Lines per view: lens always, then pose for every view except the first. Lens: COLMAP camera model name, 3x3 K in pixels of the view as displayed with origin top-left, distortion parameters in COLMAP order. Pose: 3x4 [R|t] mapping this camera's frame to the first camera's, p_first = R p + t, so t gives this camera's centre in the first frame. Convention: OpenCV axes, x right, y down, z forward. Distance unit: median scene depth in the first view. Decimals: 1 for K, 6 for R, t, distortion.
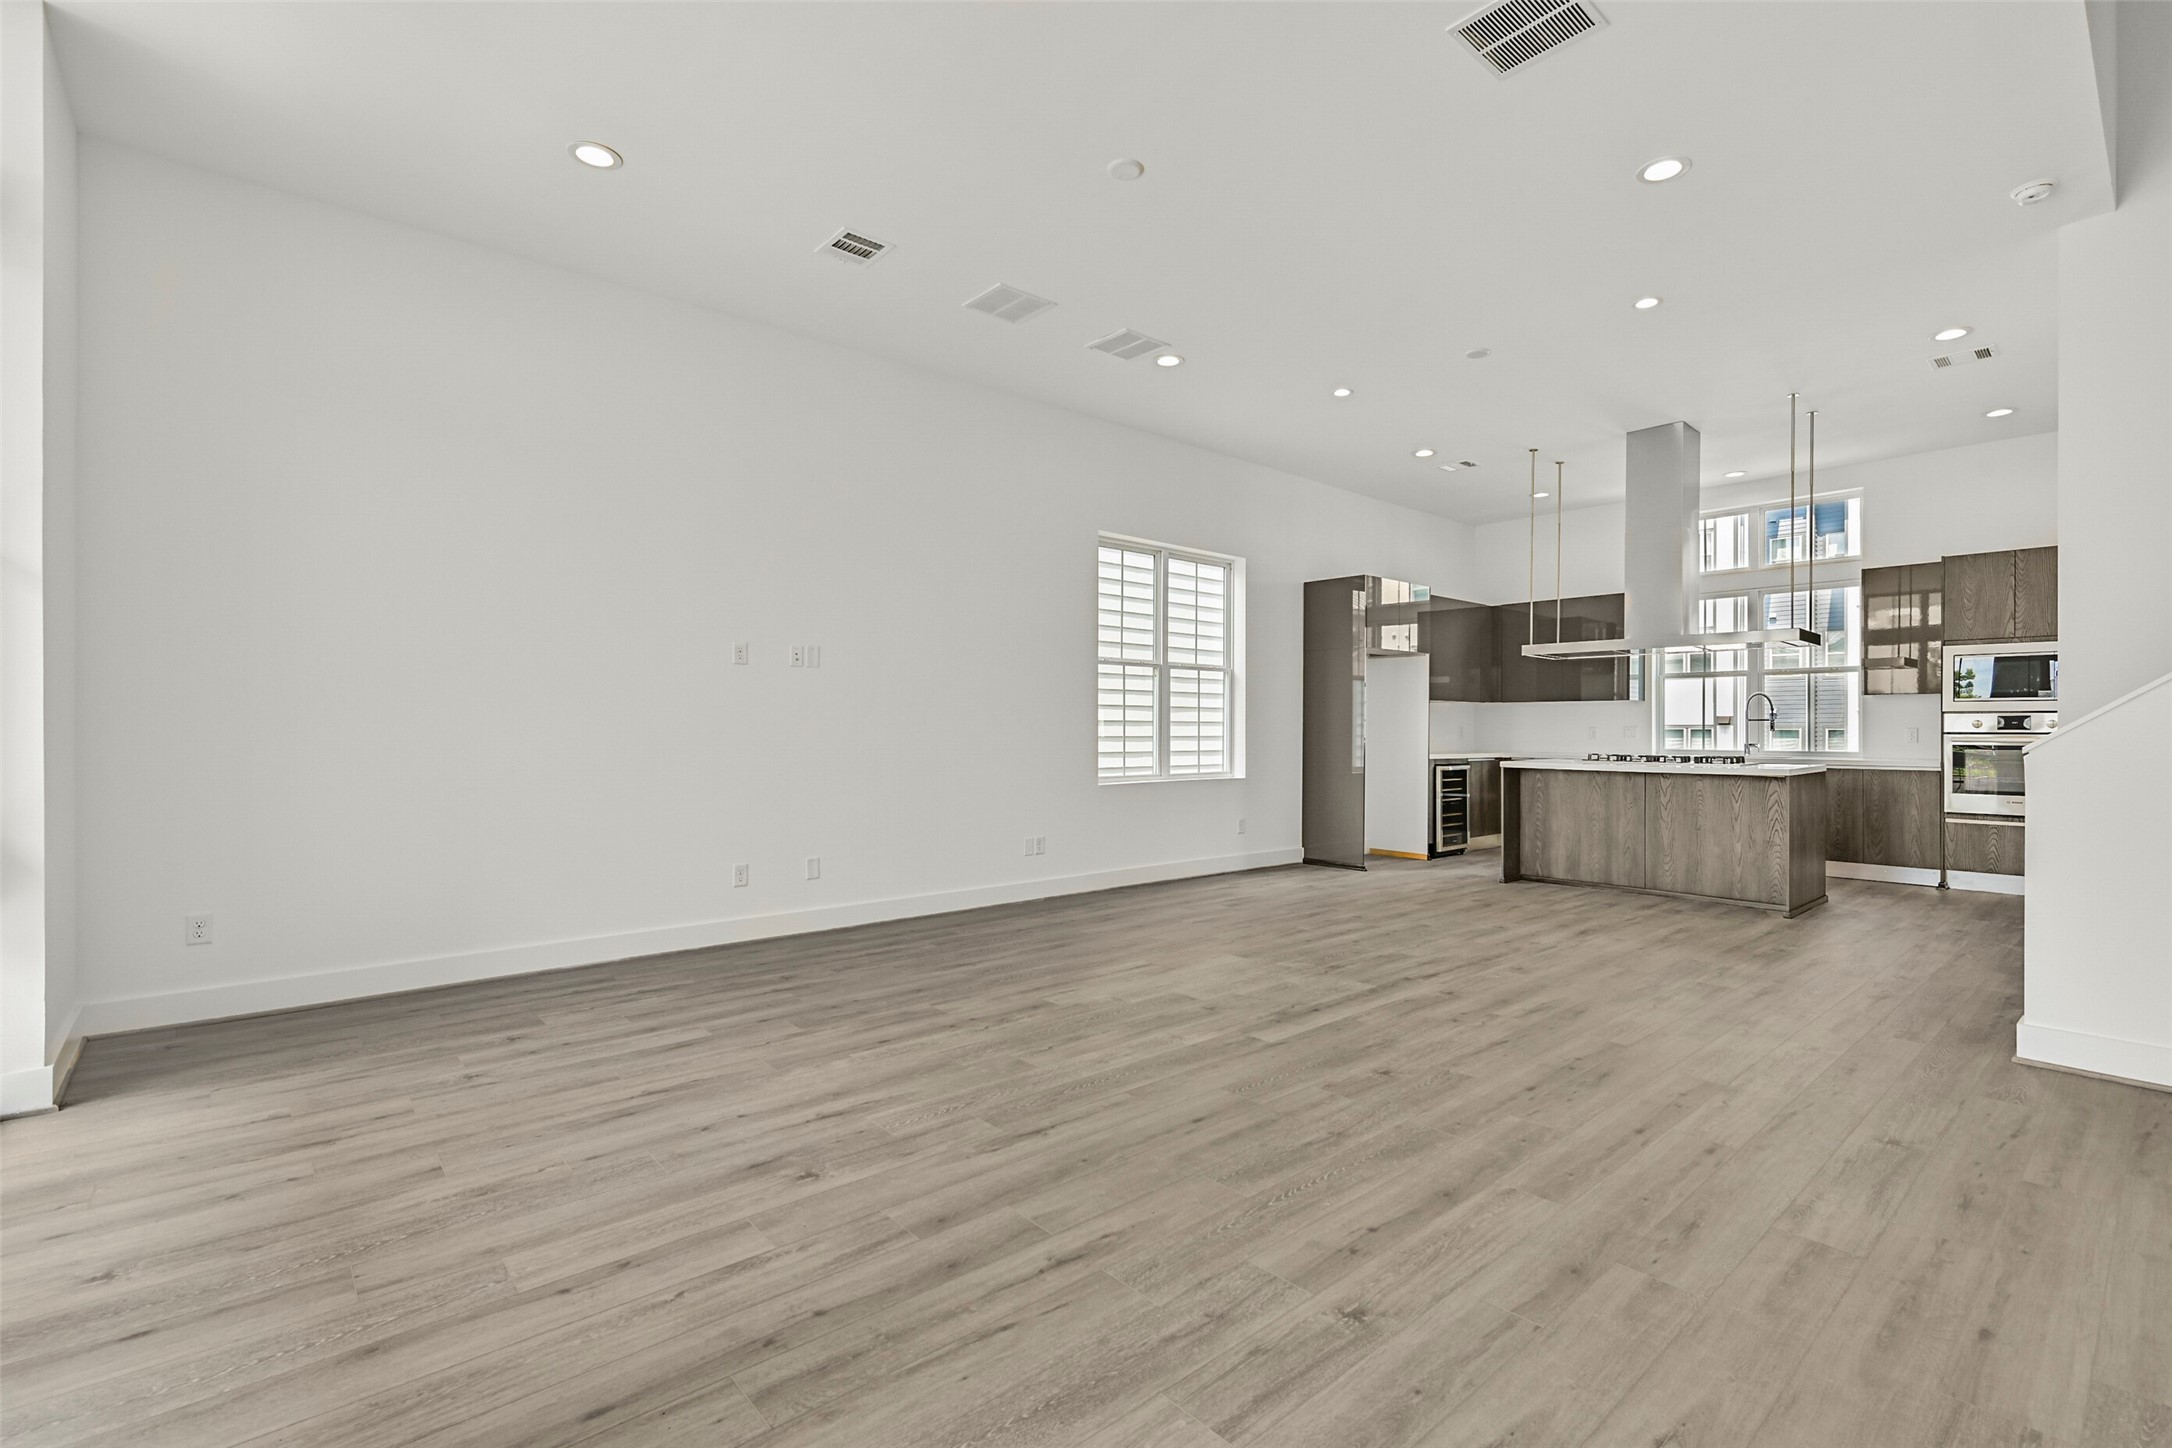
lens RADIAL K [[974.6, 0, 1088.7], [0, 974.6, 731.5], [0, 0, 1]] dist [0.000810, 0.000139]
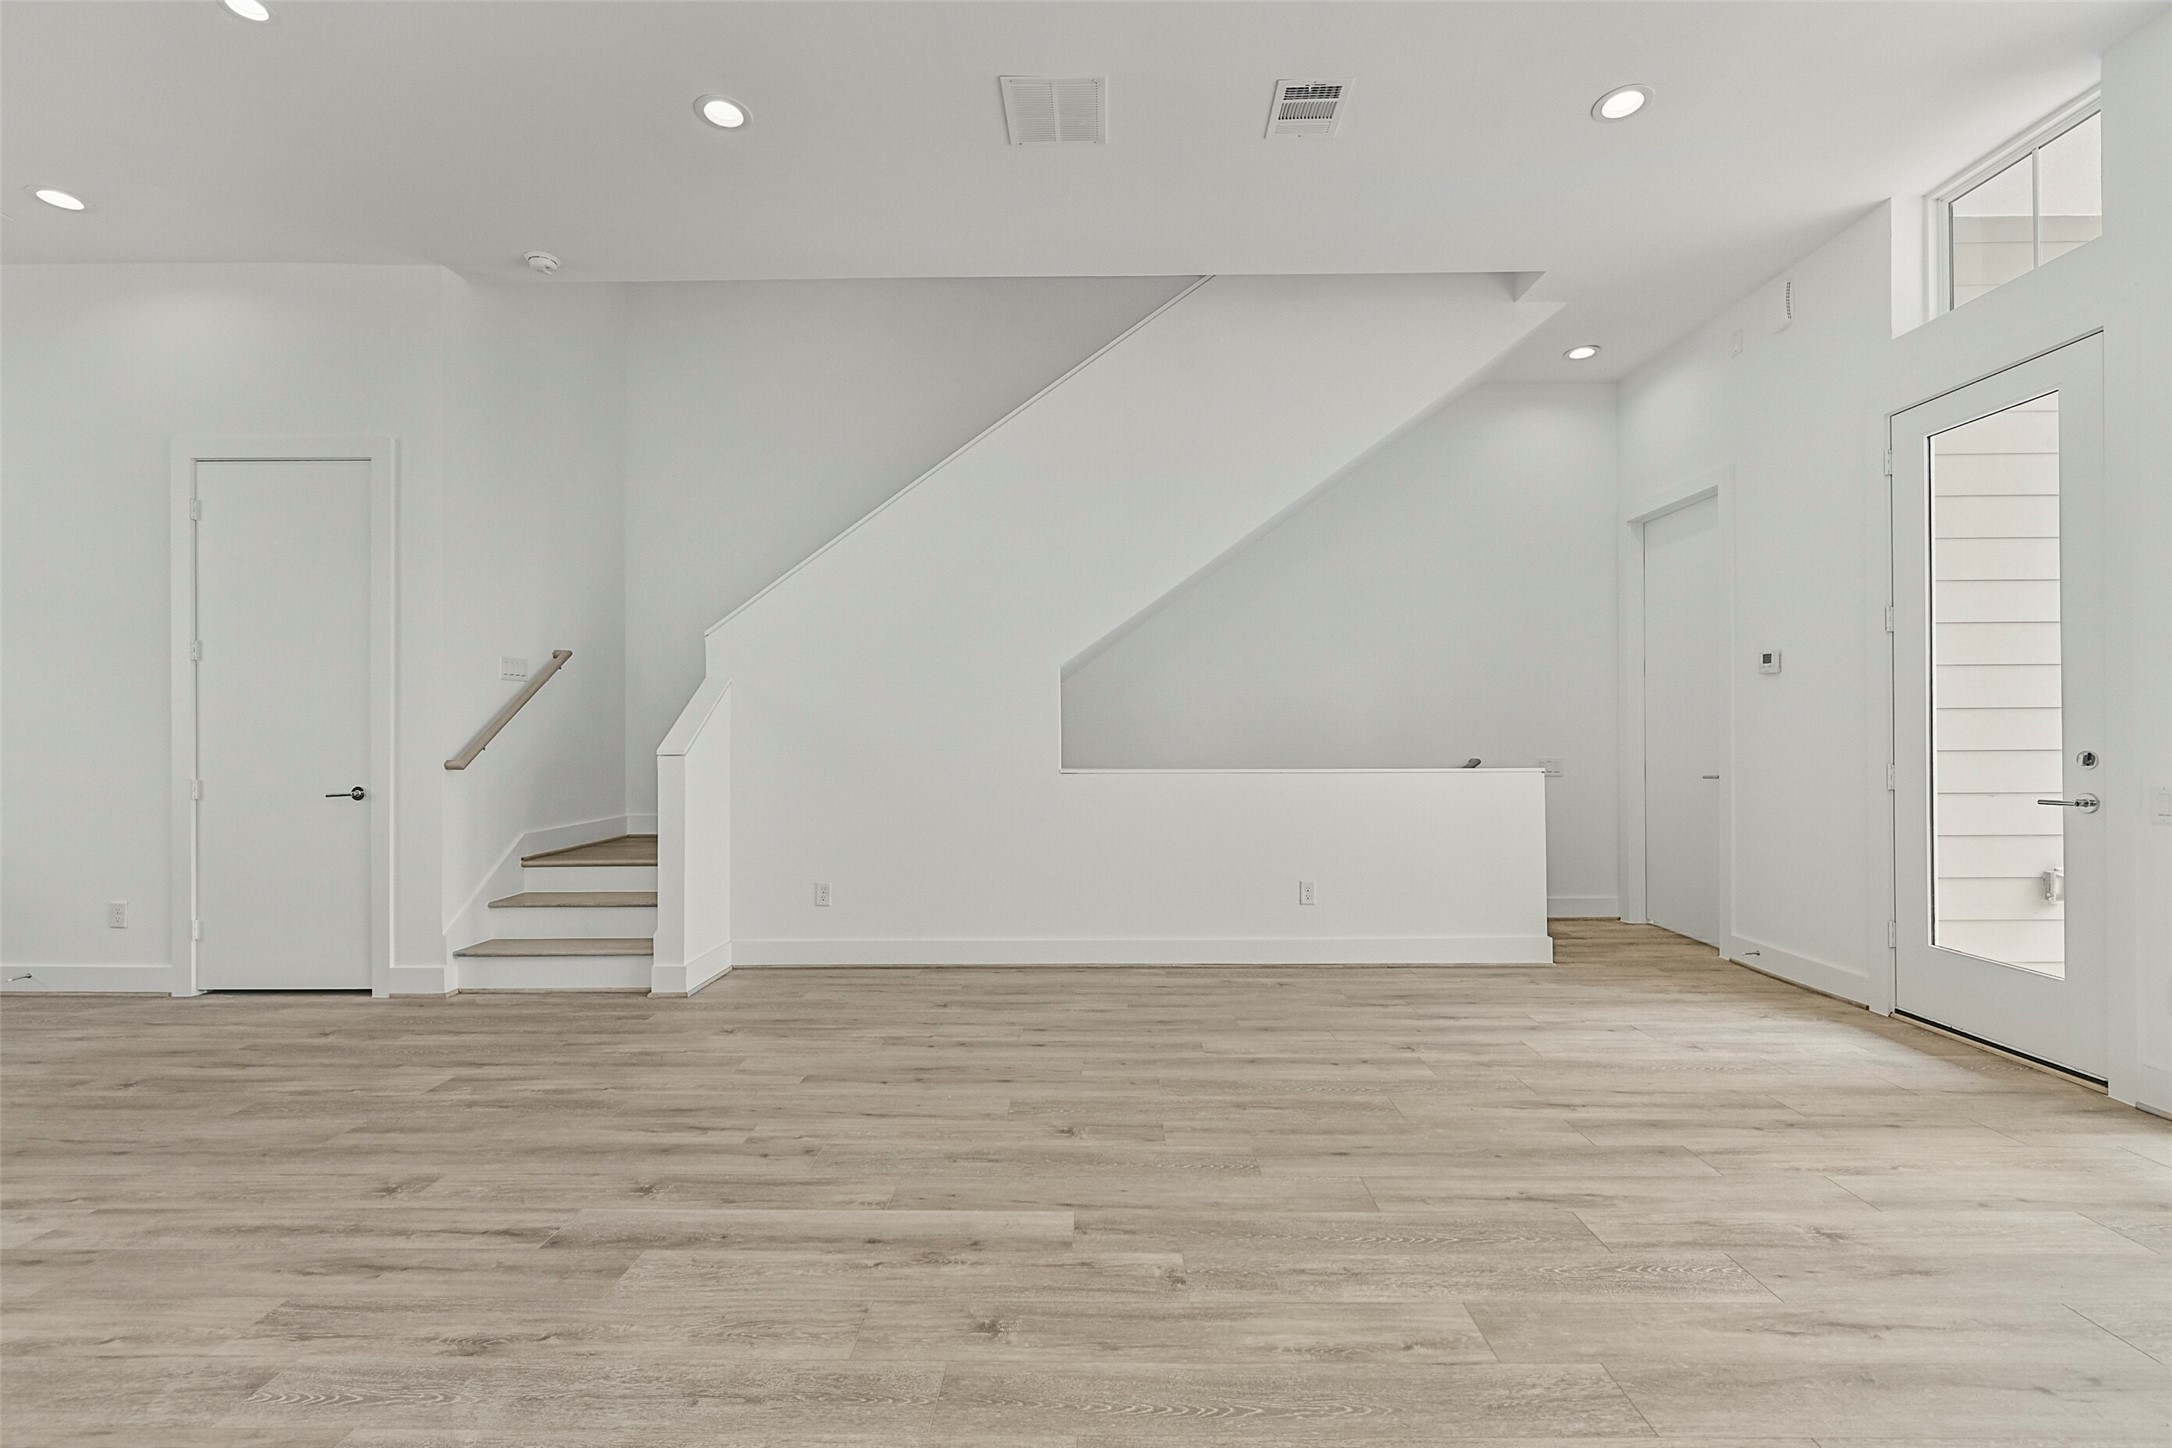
lens RADIAL K [[921.0, 0, 1085.2], [0, 921.0, 729.7], [0, 0, 1]] dist [-0.000652, -0.000178]
pose [[-0.747656, 0.004787, 0.664069, -0.313579], [0.004562, 0.999987, -0.002073, -0.011966], [-0.664071, 0.001479, -0.747668, 1.933352]]
